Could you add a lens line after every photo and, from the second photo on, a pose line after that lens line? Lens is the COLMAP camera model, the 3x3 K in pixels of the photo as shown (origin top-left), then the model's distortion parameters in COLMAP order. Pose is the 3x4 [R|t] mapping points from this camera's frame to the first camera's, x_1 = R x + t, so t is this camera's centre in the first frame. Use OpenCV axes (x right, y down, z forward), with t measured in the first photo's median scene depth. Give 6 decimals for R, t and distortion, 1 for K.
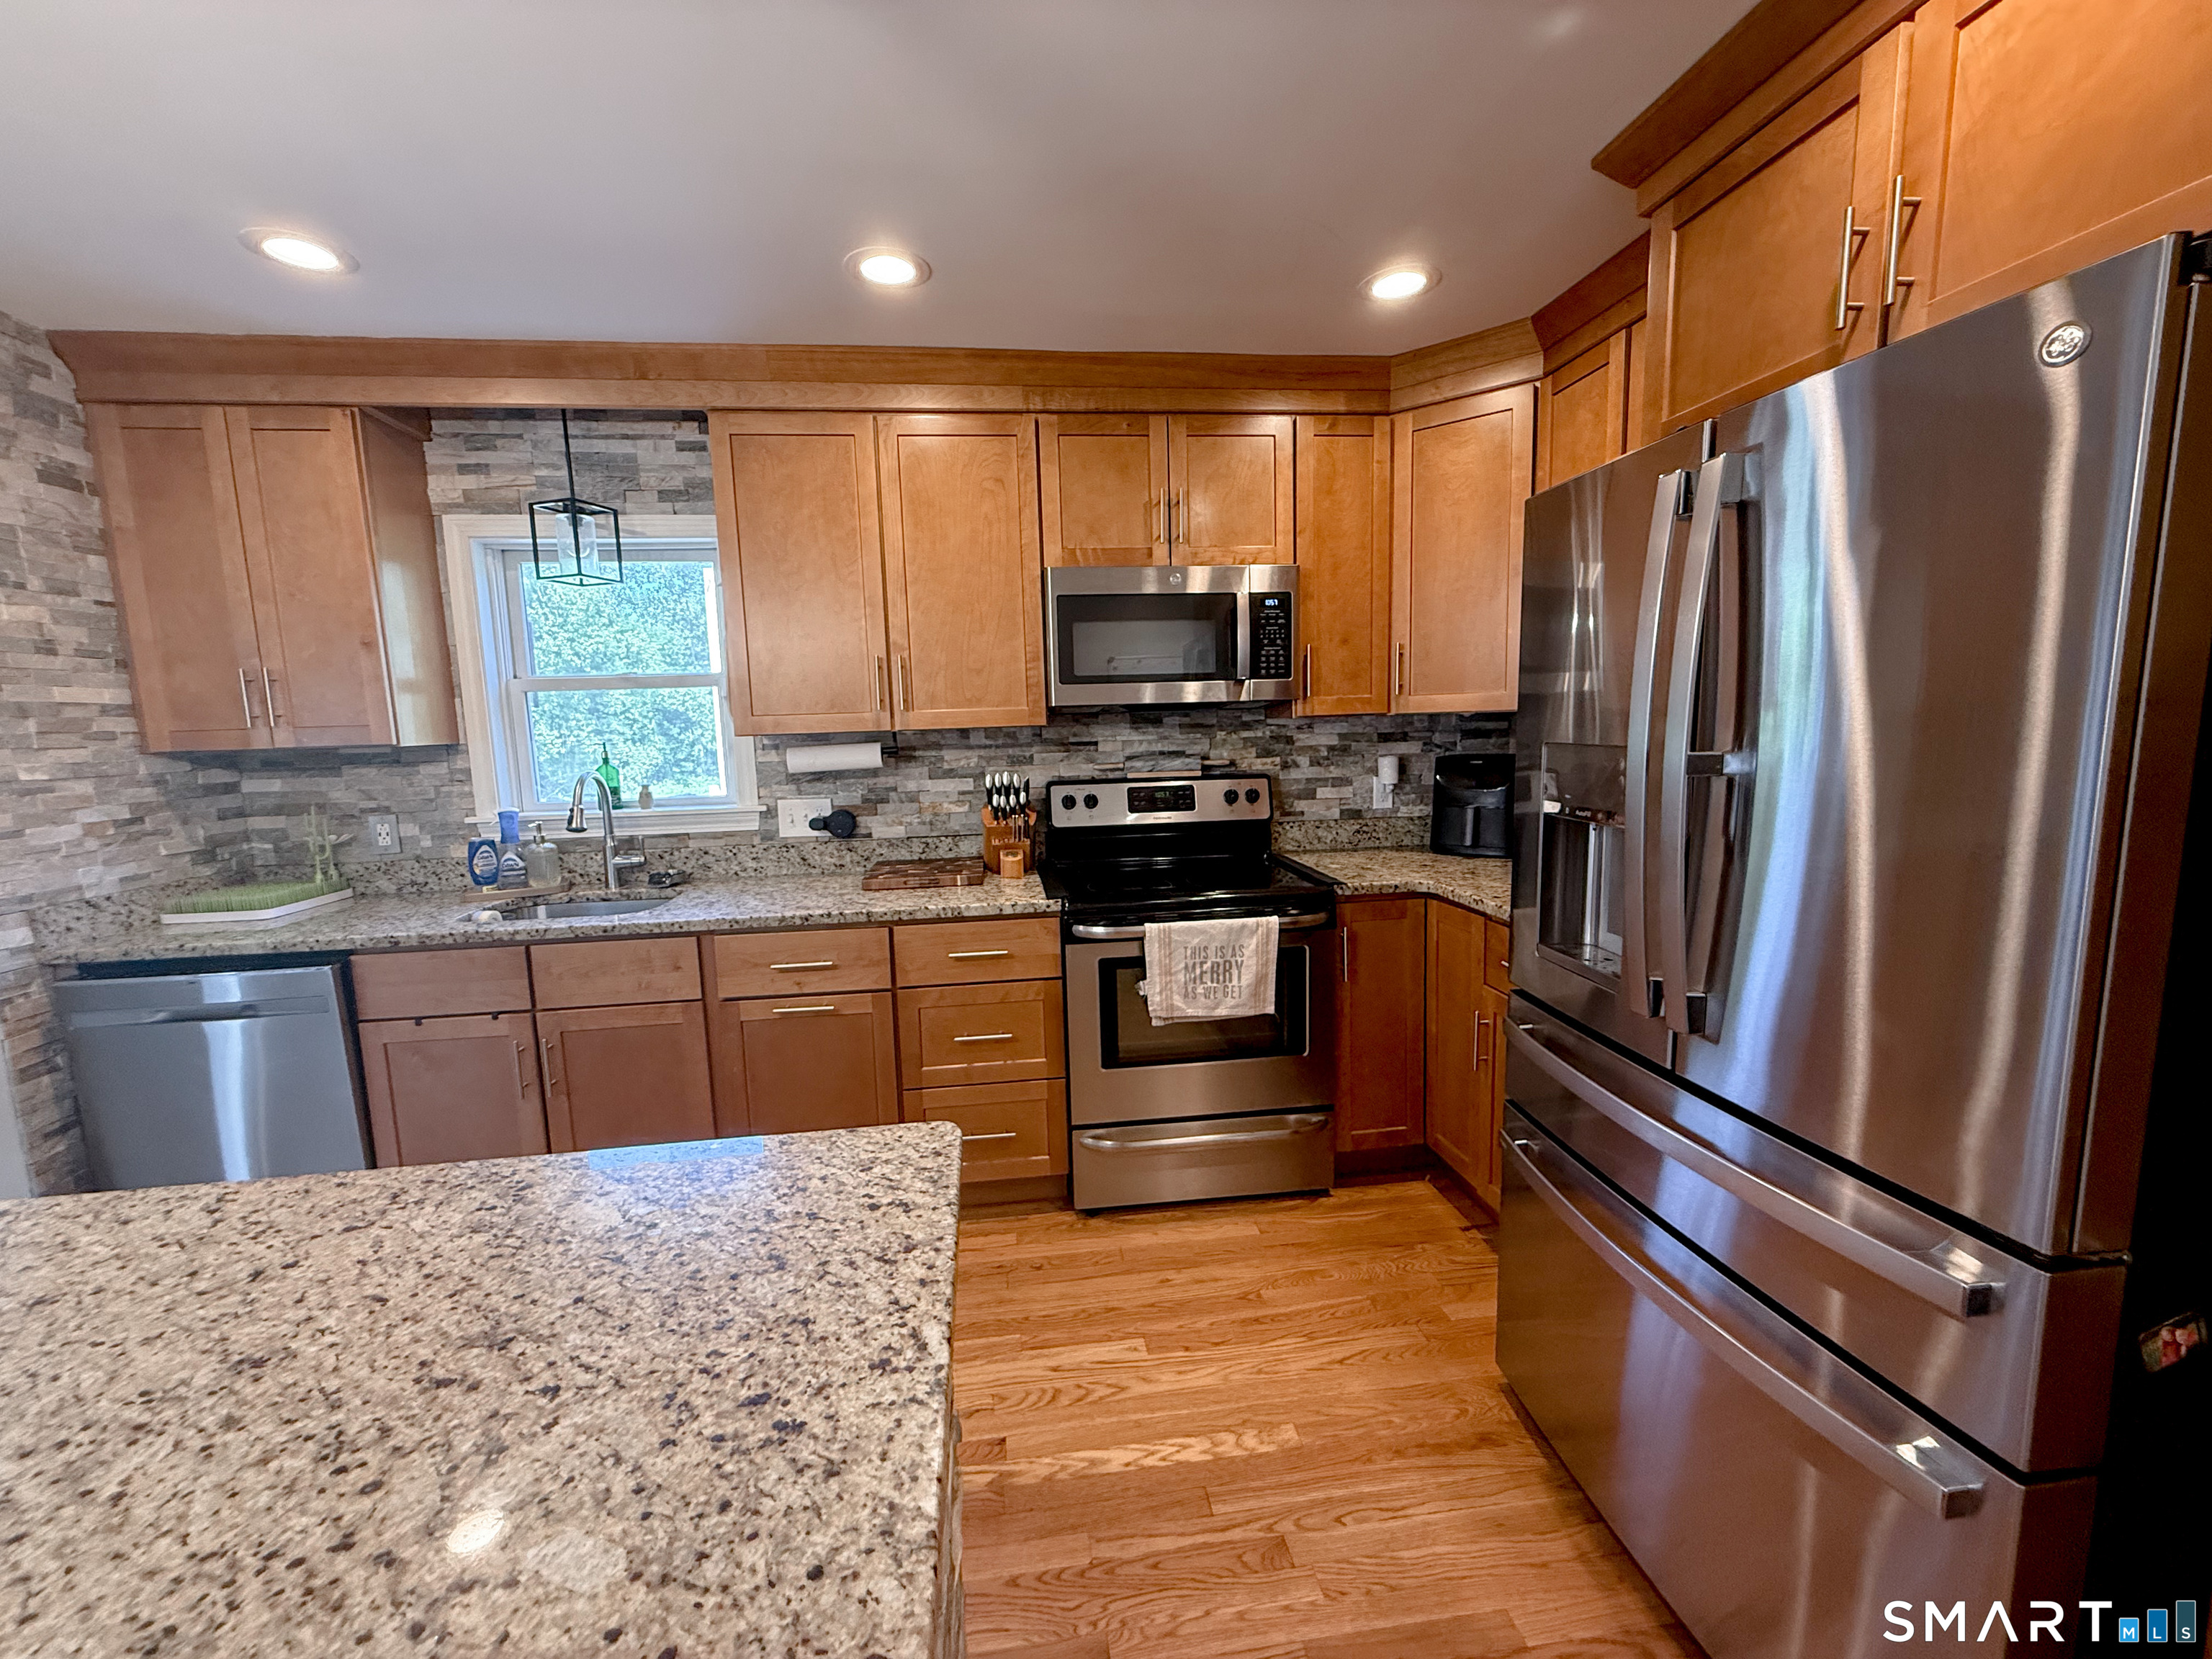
lens RADIAL K [[882.9, 0, 1093.6], [0, 882.9, 832.8], [0, 0, 1]] dist [0.002275, 0.000452]
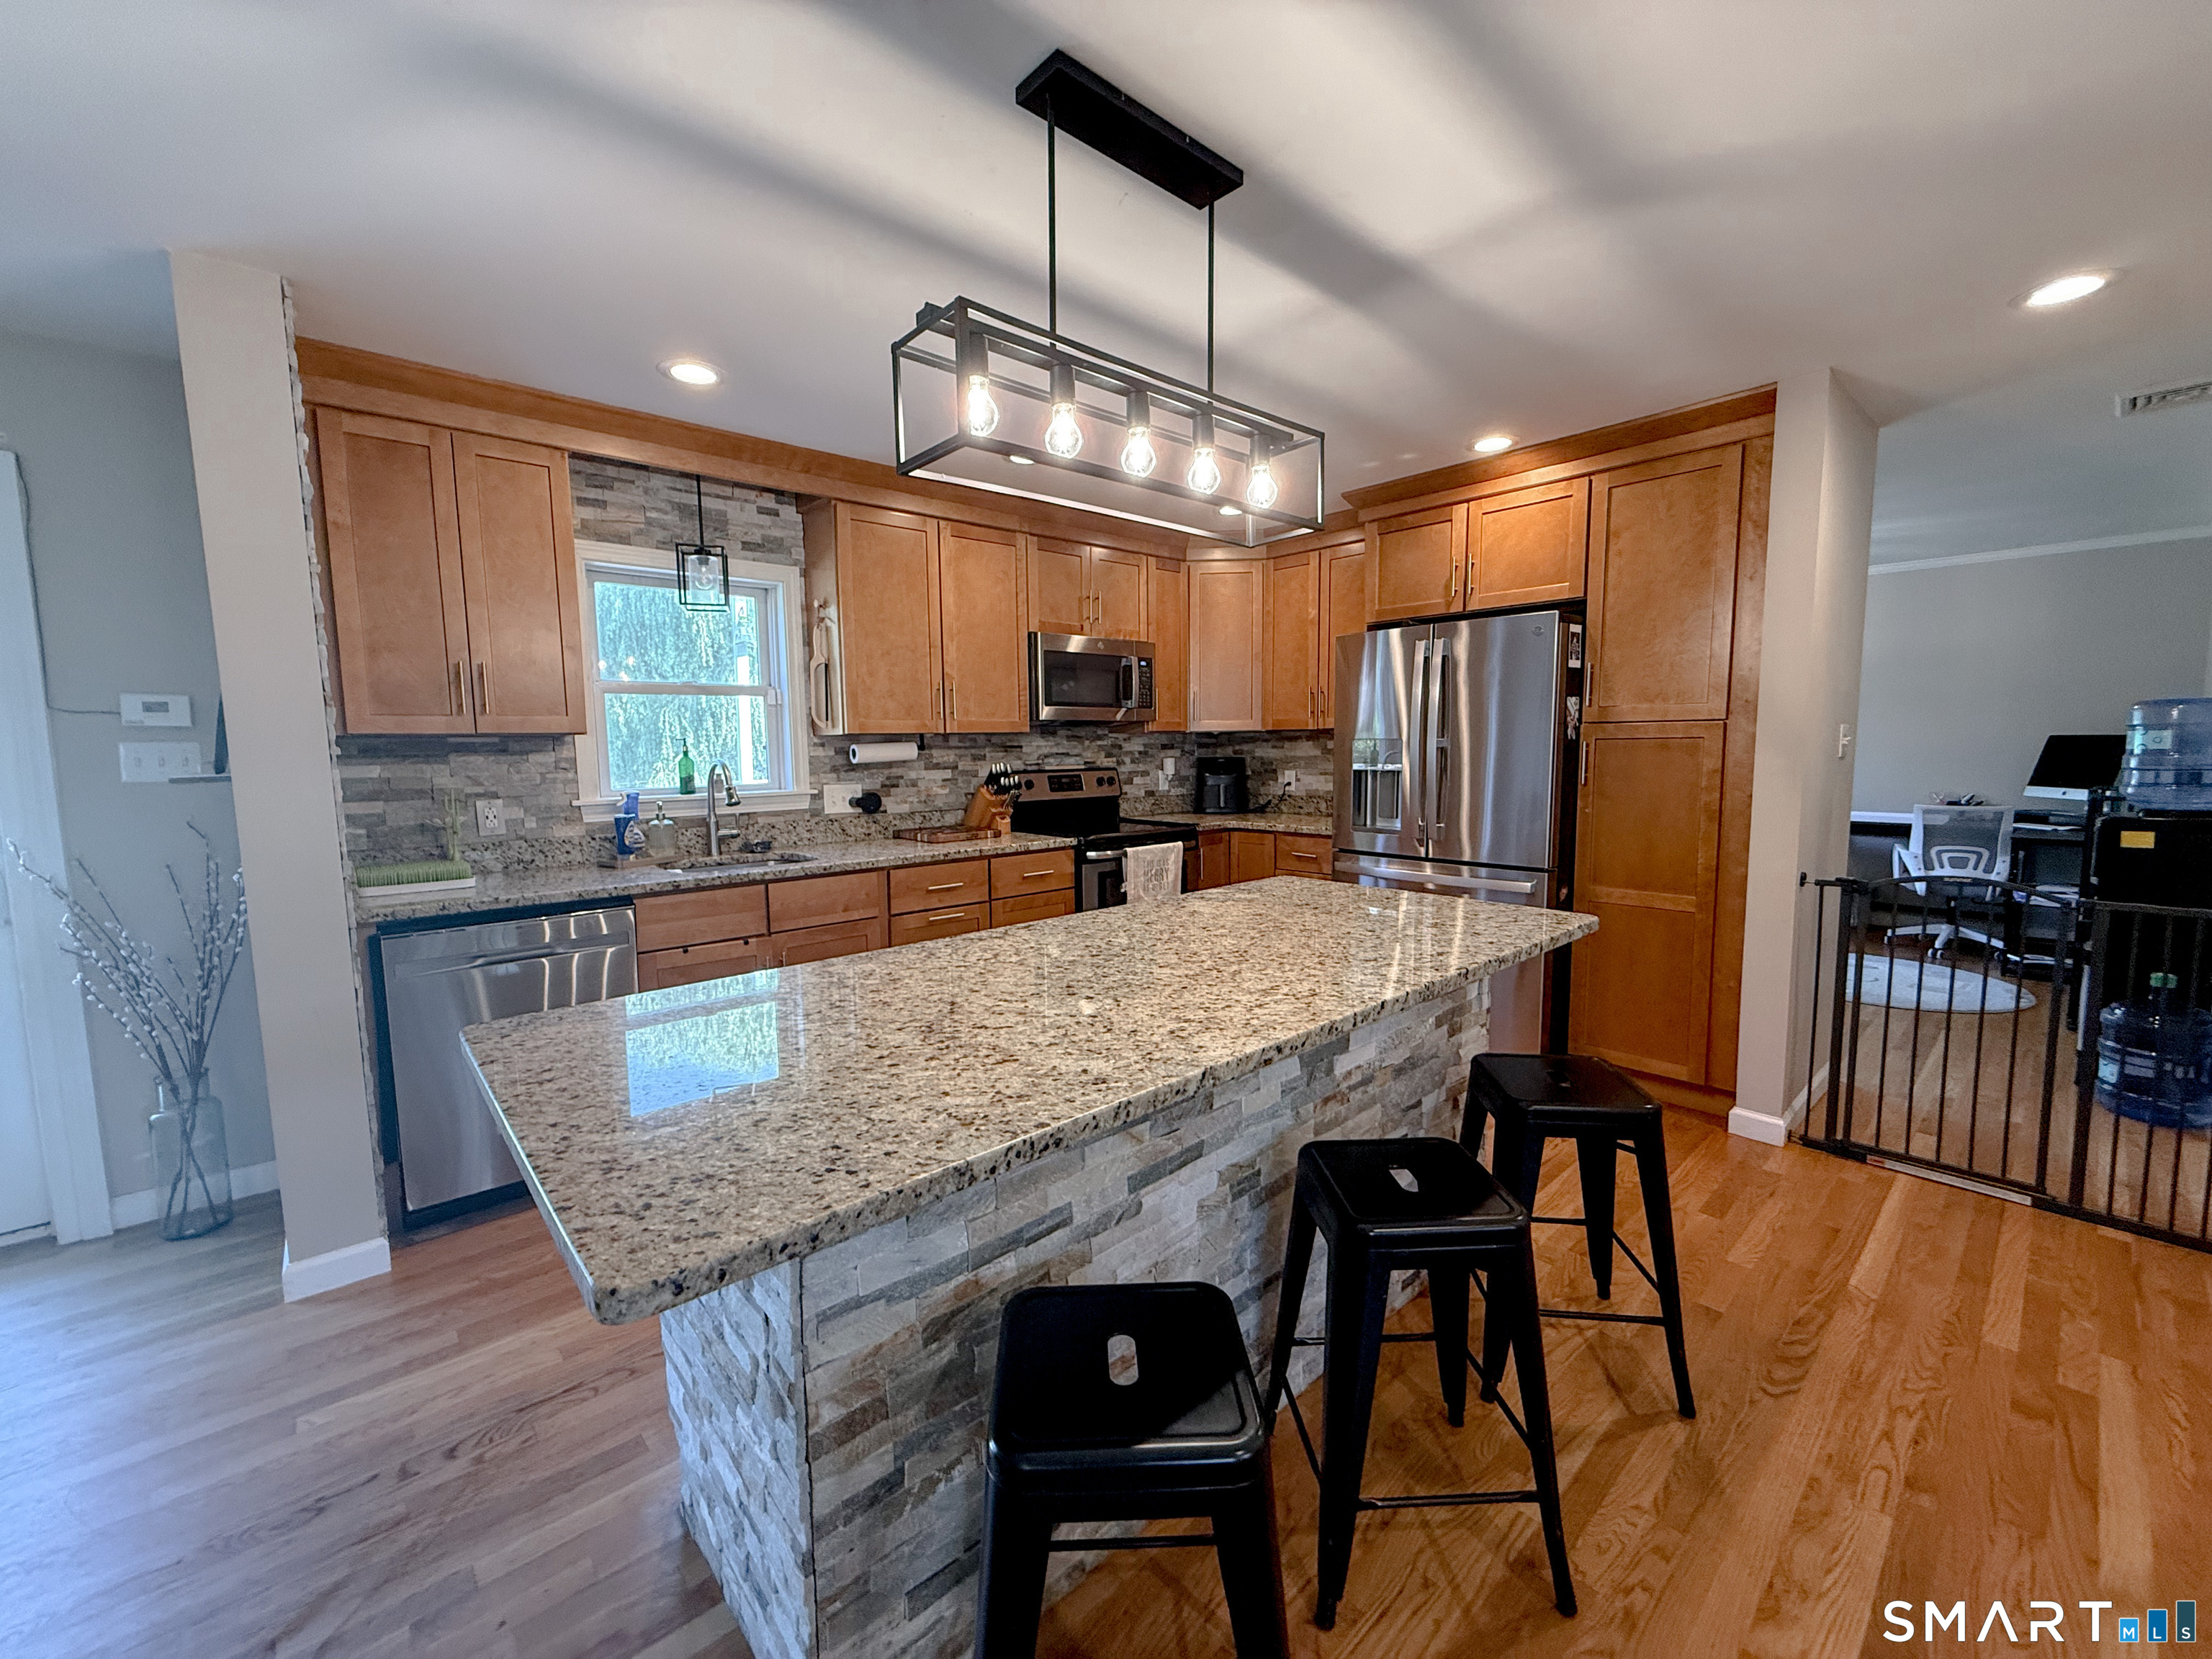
lens RADIAL K [[882.9, 0, 1094.9], [0, 882.9, 834.0], [0, 0, 1]] dist [0.002275, 0.000452]
pose [[0.822960, -0.039730, 0.566708, -0.822865], [0.061156, 0.997950, -0.018845, 0.089838], [-0.564798, 0.050166, 0.823703, -0.318772]]
